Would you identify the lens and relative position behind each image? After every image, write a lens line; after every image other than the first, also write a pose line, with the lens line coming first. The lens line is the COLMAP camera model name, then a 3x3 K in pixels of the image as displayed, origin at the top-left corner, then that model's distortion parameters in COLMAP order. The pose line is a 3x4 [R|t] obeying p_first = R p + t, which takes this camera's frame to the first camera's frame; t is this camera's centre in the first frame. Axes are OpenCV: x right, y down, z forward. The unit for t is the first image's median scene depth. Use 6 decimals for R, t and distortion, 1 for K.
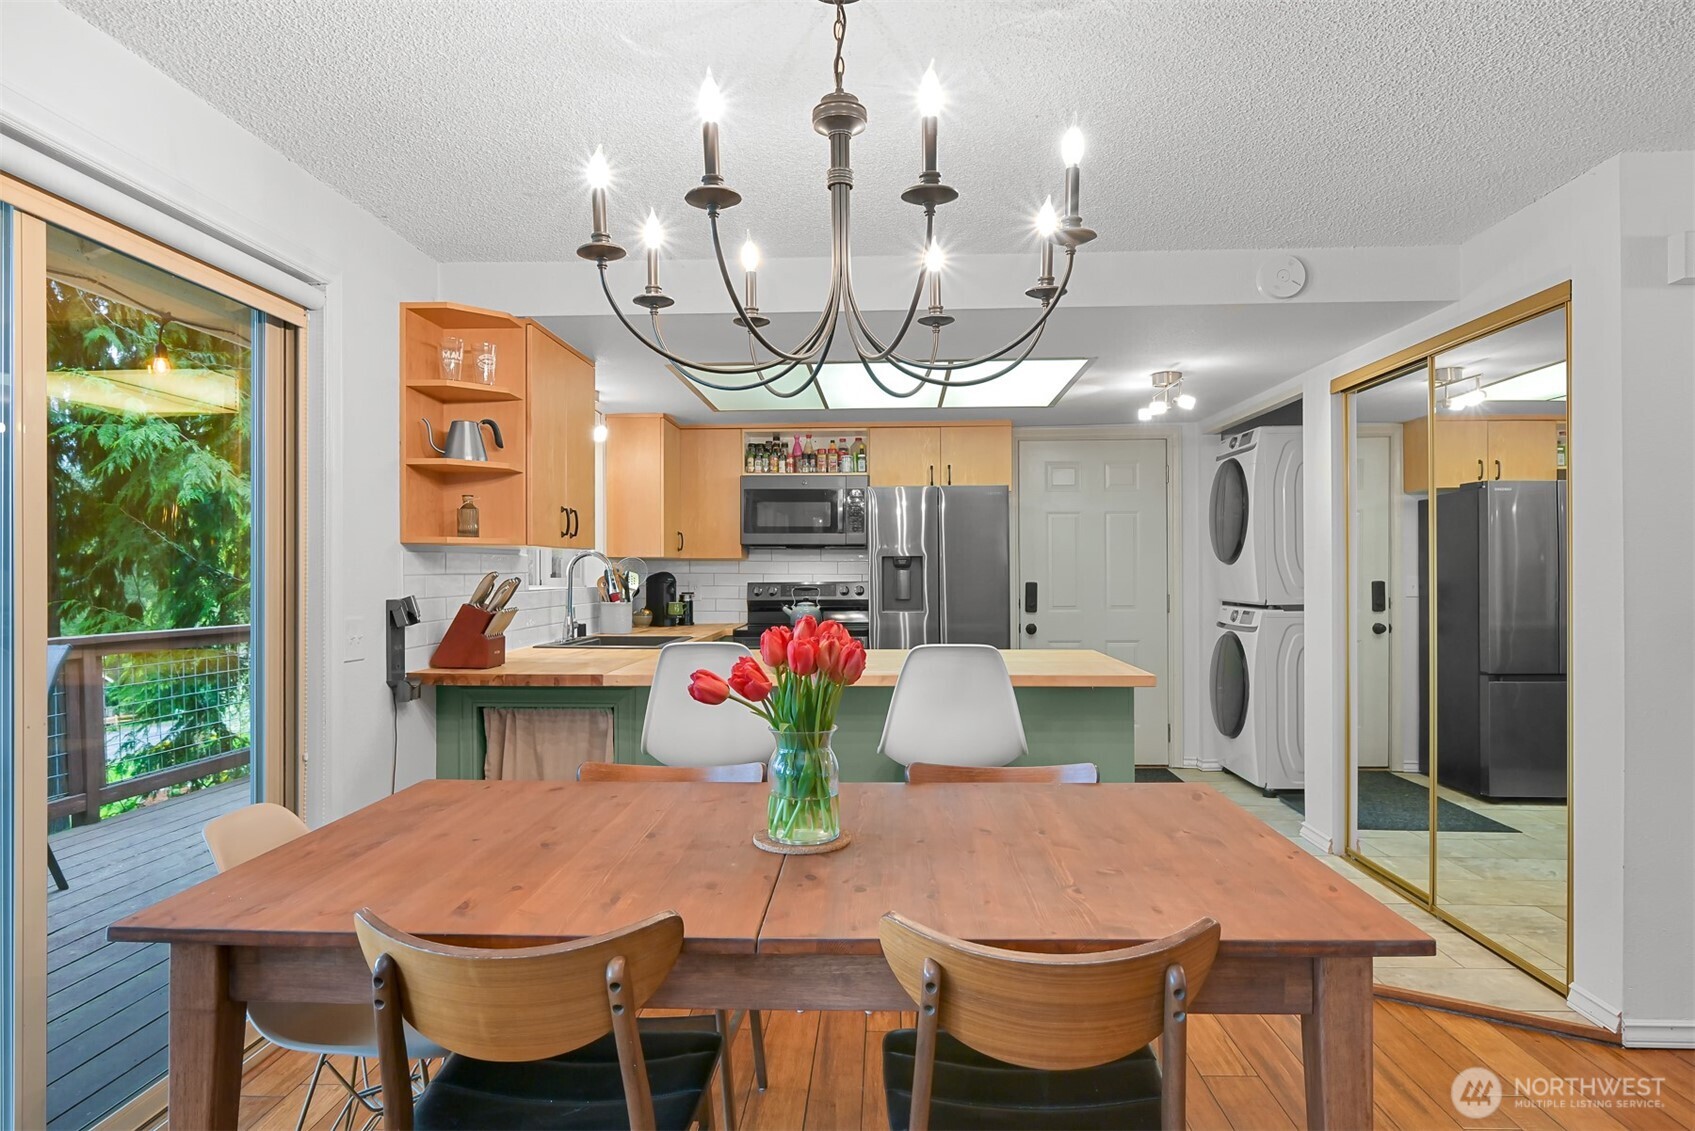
lens RADIAL K [[1005.4, 0, 848.5], [0, 1005.4, 578.1], [0, 0, 1]] dist [-0.007711, 0.002606]
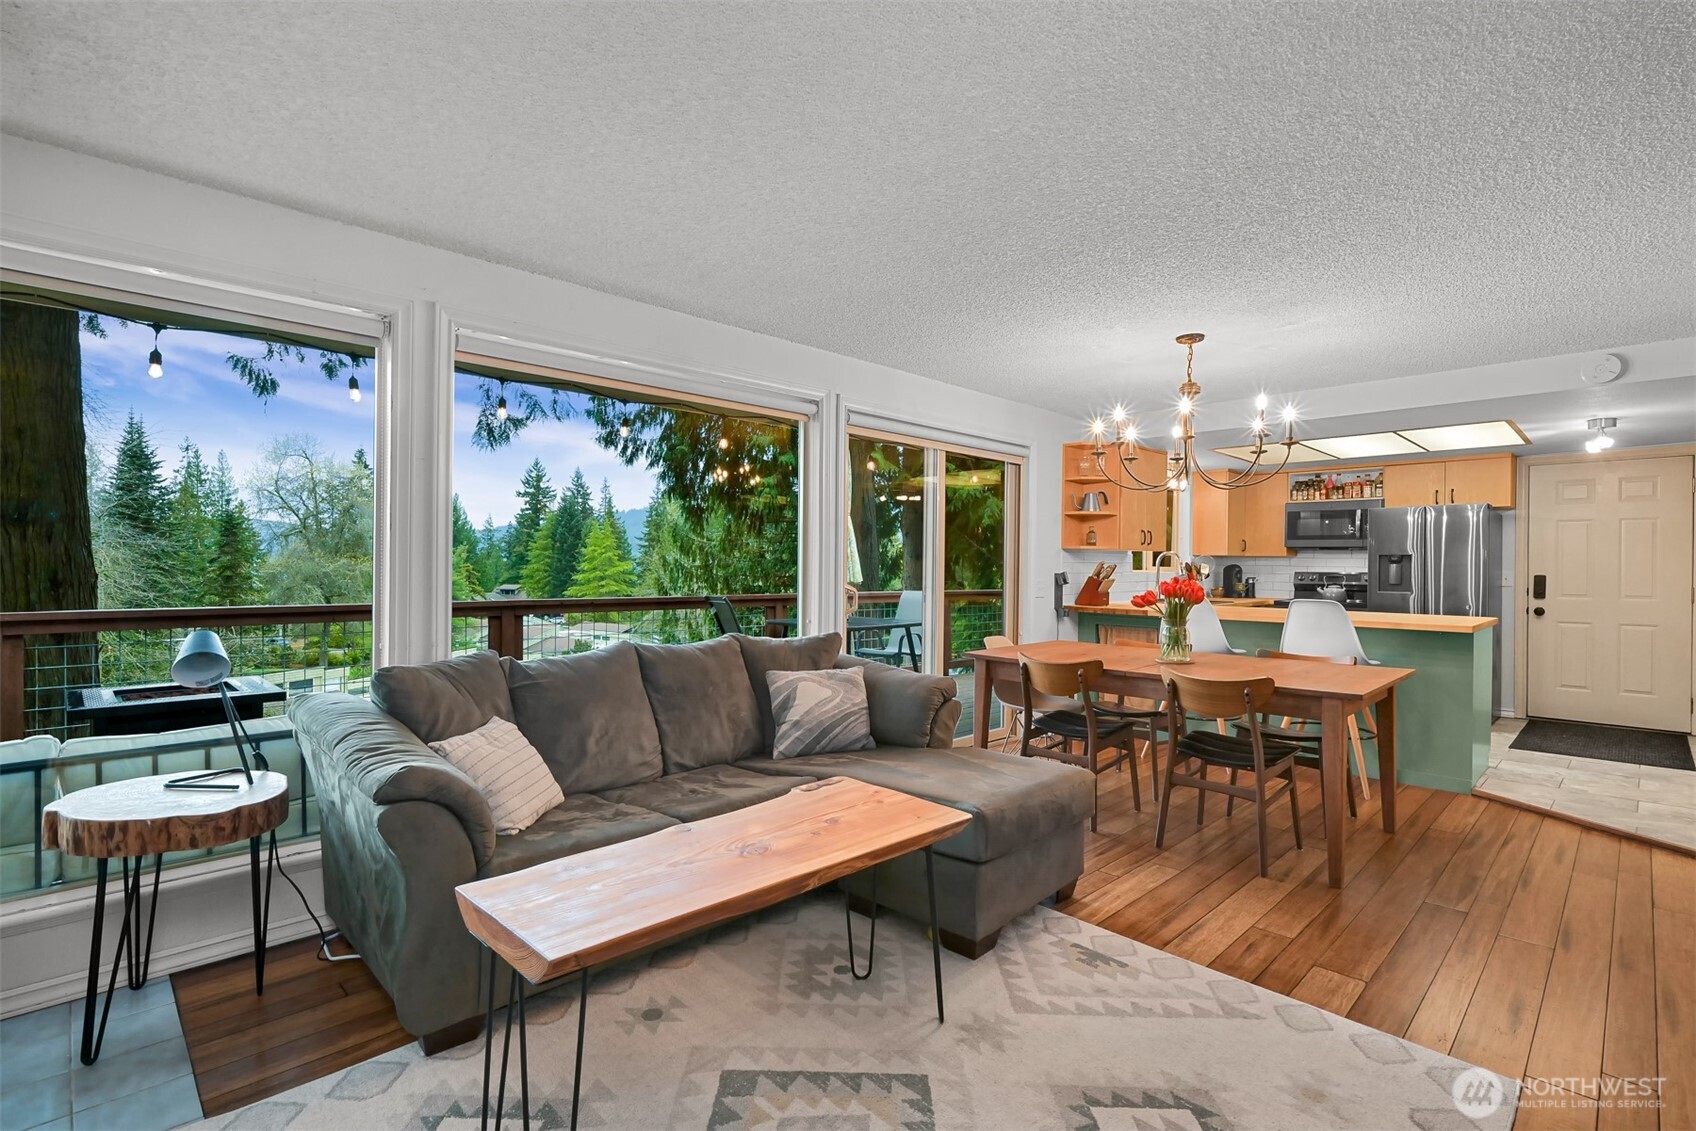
lens RADIAL K [[783.5, 0, 852.8], [0, 783.5, 569.2], [0, 0, 1]] dist [-0.001933, -0.000960]
pose [[0.729527, 0.013402, -0.683821, 0.259400], [-0.015724, 0.999872, 0.002821, 0.008703], [0.683772, 0.008694, 0.729644, -0.382332]]
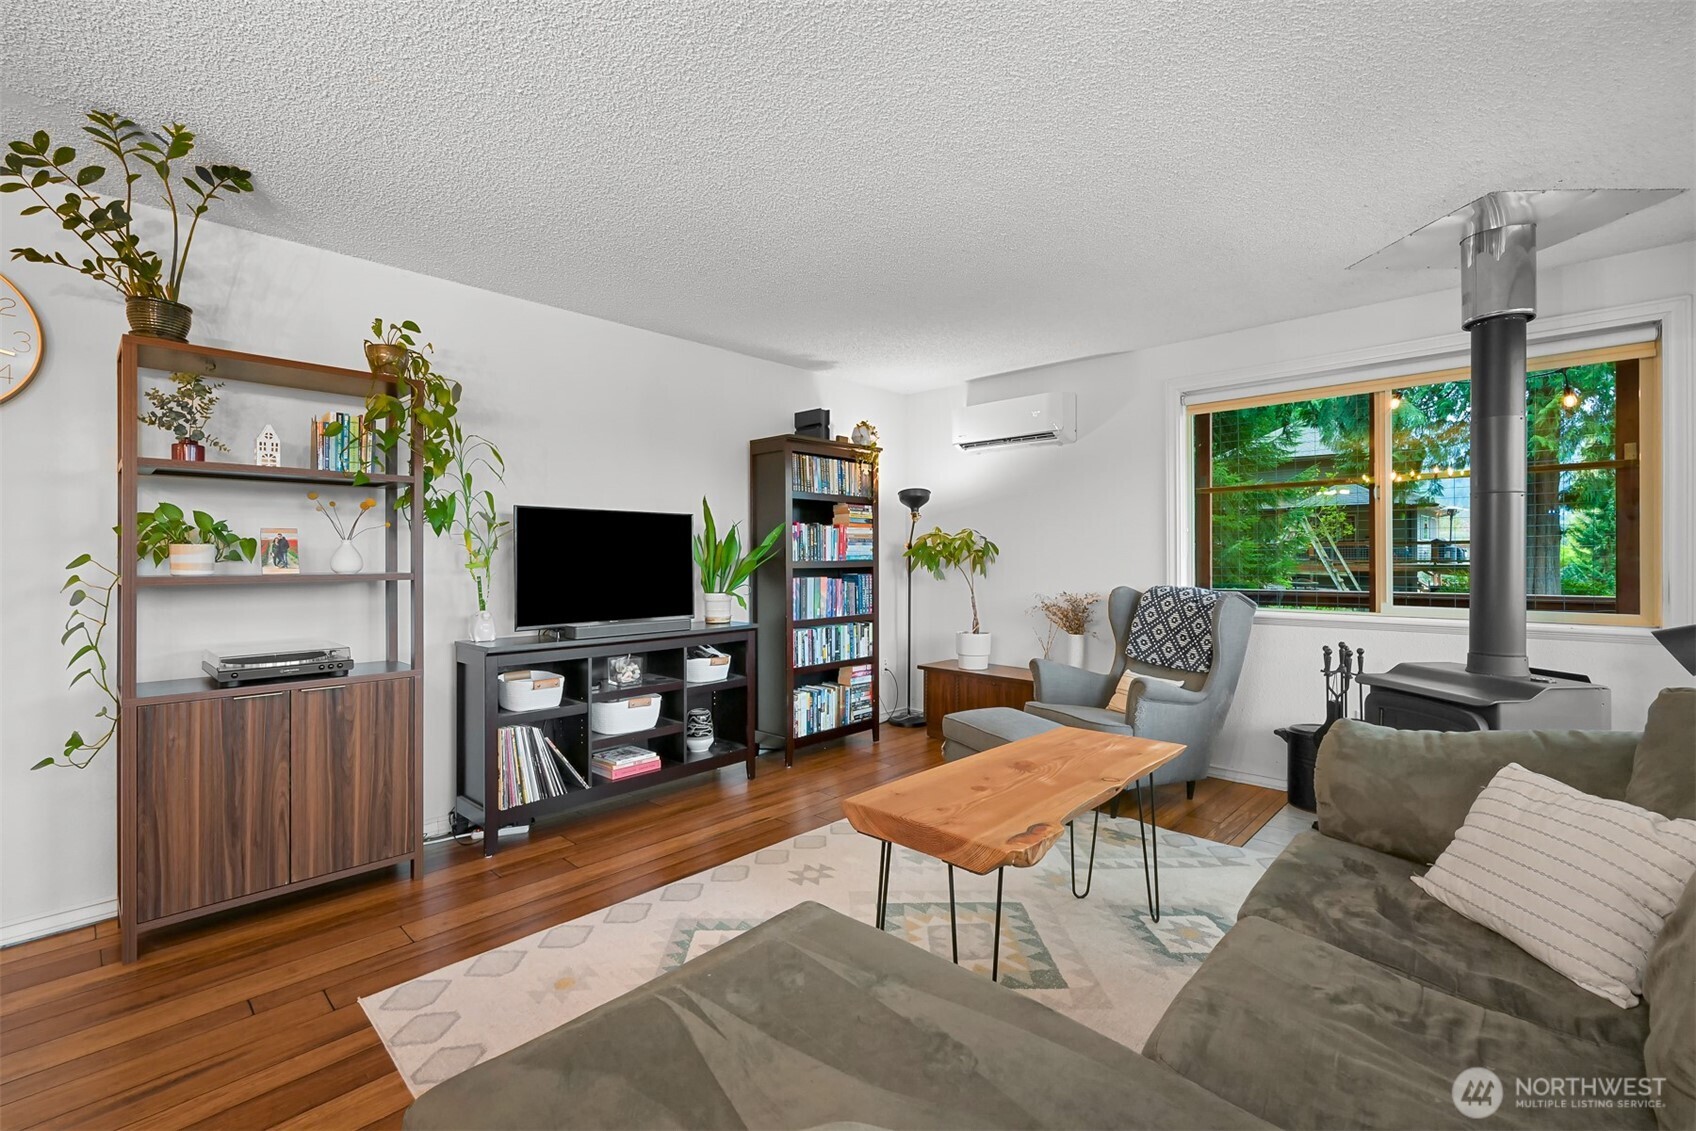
lens RADIAL K [[754.5, 0, 842.0], [0, 754.5, 542.8], [0, 0, 1]] dist [-0.000185, -0.001671]
pose [[-0.749830, 0.016090, 0.661435, -0.184038], [0.013305, 0.999869, -0.009239, 0.011538], [-0.661497, 0.001873, -0.749946, 0.188706]]
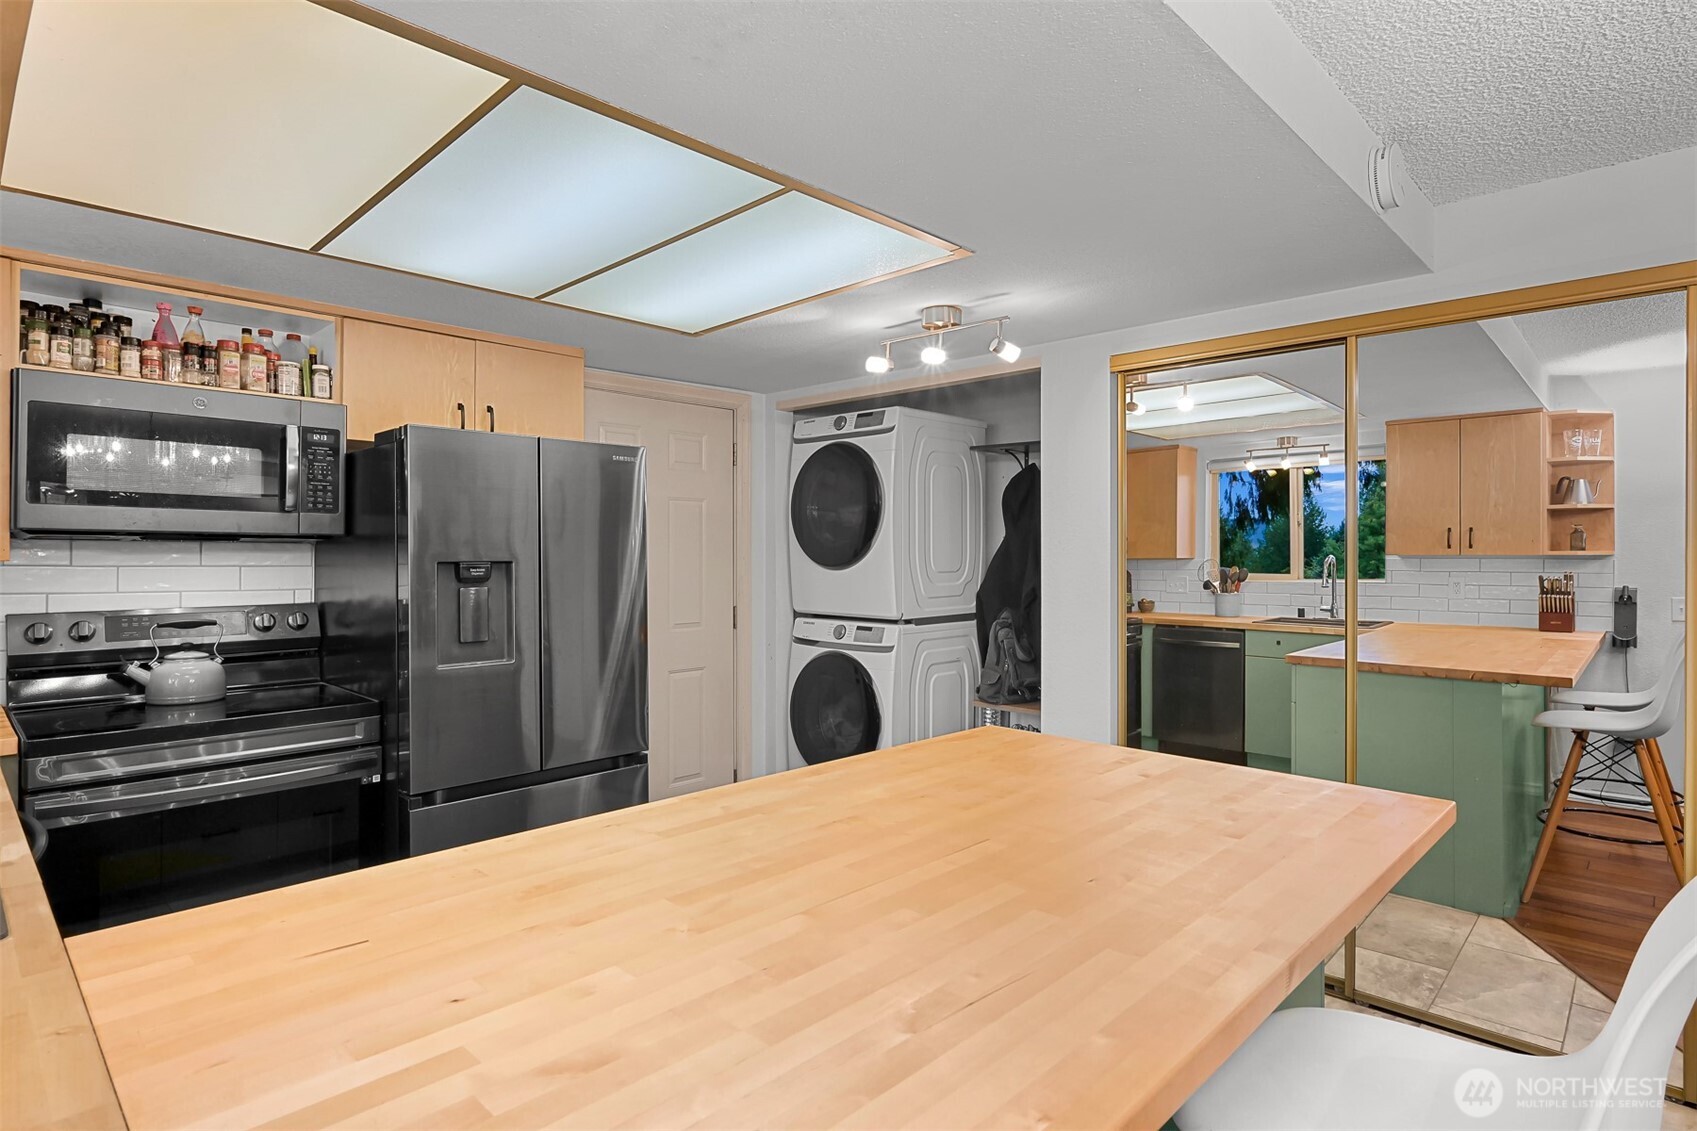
lens RADIAL K [[873.4, 0, 836.3], [0, 873.4, 552.1], [0, 0, 1]] dist [-0.008007, 0.001442]
pose [[0.664044, 0.007876, 0.747652, -0.165598], [0.000690, 0.999938, -0.011146, -0.021418], [-0.747693, 0.007917, 0.663997, 0.548573]]
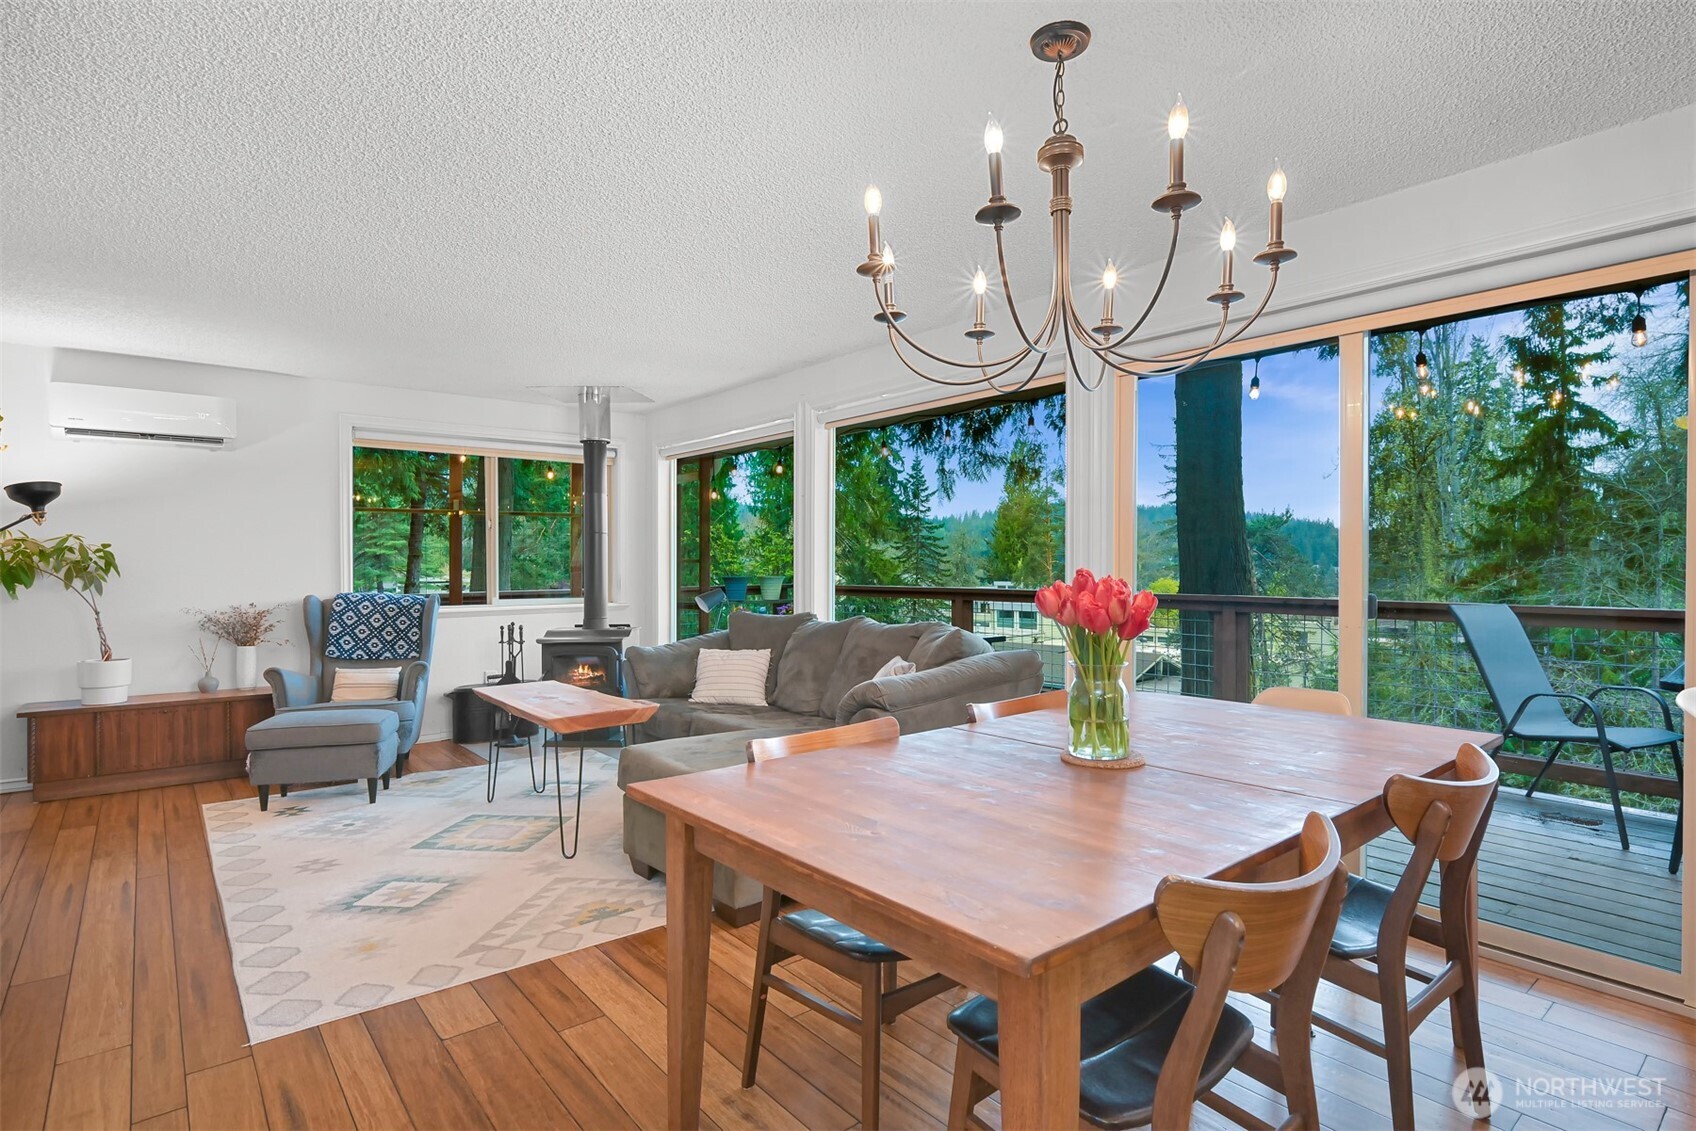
lens RADIAL K [[872.9, 0, 858.7], [0, 872.9, 566.7], [0, 0, 1]] dist [-0.008007, 0.001442]
pose [[-0.746918, 0.010596, -0.664831, 0.296091], [0.000972, 0.999889, 0.014844, 0.006912], [0.664915, 0.010441, -0.746846, 0.548323]]
